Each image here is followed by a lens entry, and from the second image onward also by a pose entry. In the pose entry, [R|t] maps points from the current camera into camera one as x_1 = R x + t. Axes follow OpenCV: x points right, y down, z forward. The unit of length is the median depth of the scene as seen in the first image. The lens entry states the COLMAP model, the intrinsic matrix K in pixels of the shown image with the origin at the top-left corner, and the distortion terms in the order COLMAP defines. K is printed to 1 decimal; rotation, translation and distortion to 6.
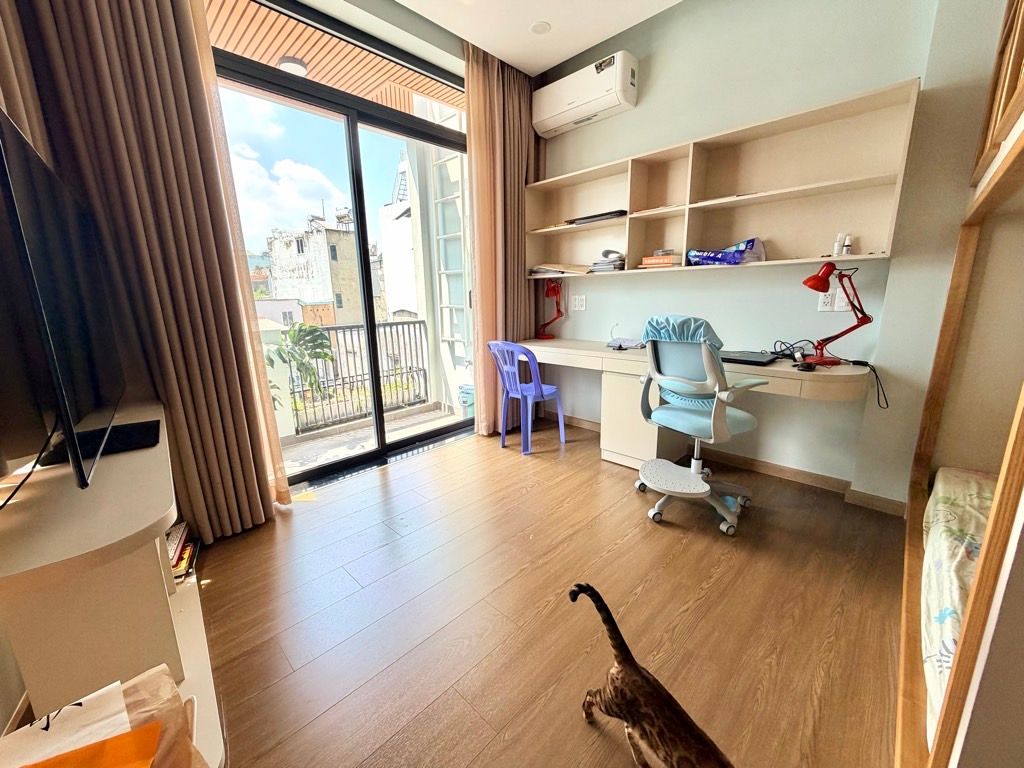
lens RADIAL K [[405.8, 0, 512.0], [0, 405.8, 384.0], [0, 0, 1]] dist [0.001257, 0.000323]
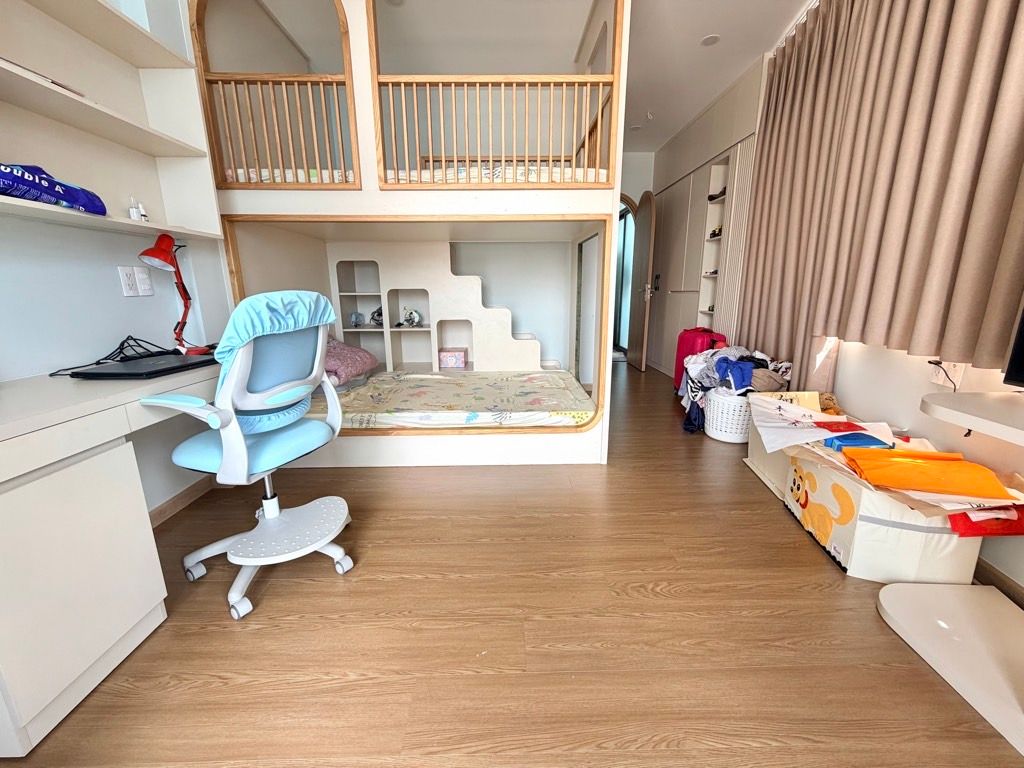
lens RADIAL K [[403.1, 0, 512.0], [0, 403.1, 384.0], [0, 0, 1]] dist [0.000446, -0.000172]
pose [[-0.706728, -0.144433, 0.692586, -0.041823], [0.168747, 0.916273, 0.363274, -0.024691], [-0.687066, 0.373608, -0.623183, 0.142287]]
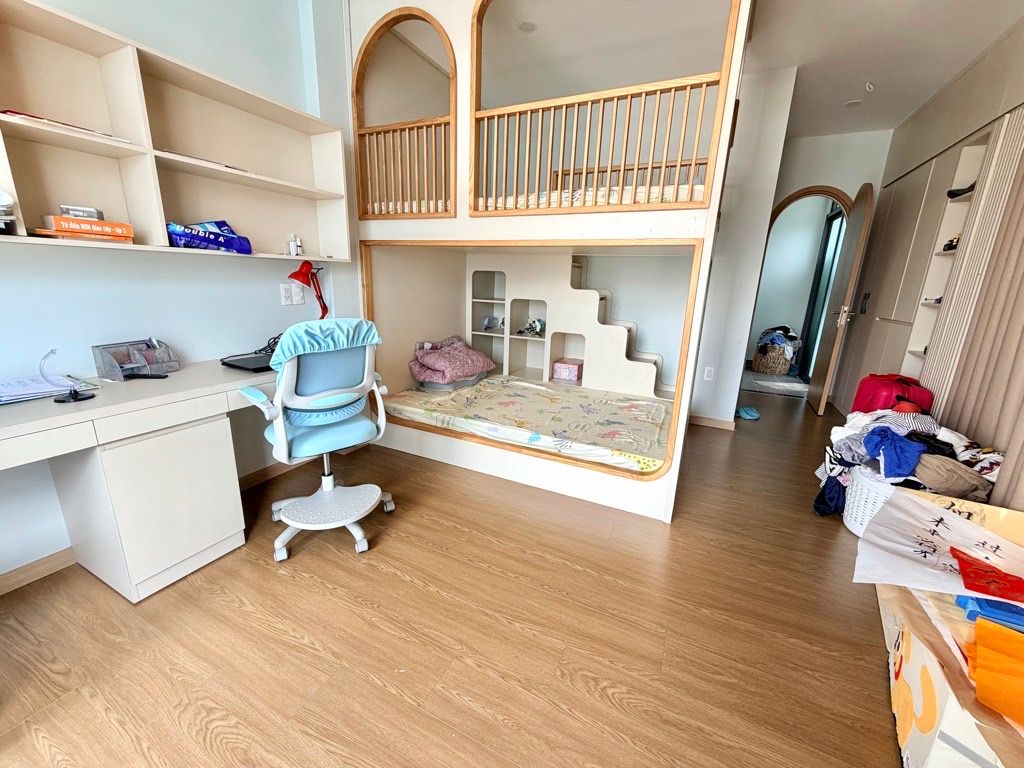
lens RADIAL K [[405.8, 0, 512.0], [0, 405.8, 384.0], [0, 0, 1]] dist [0.001257, 0.000323]
pose [[-0.310097, -0.234789, 0.921257, -0.061050], [0.173605, 0.938747, 0.297682, -0.026888], [-0.934720, 0.252245, -0.250342, 0.104552]]
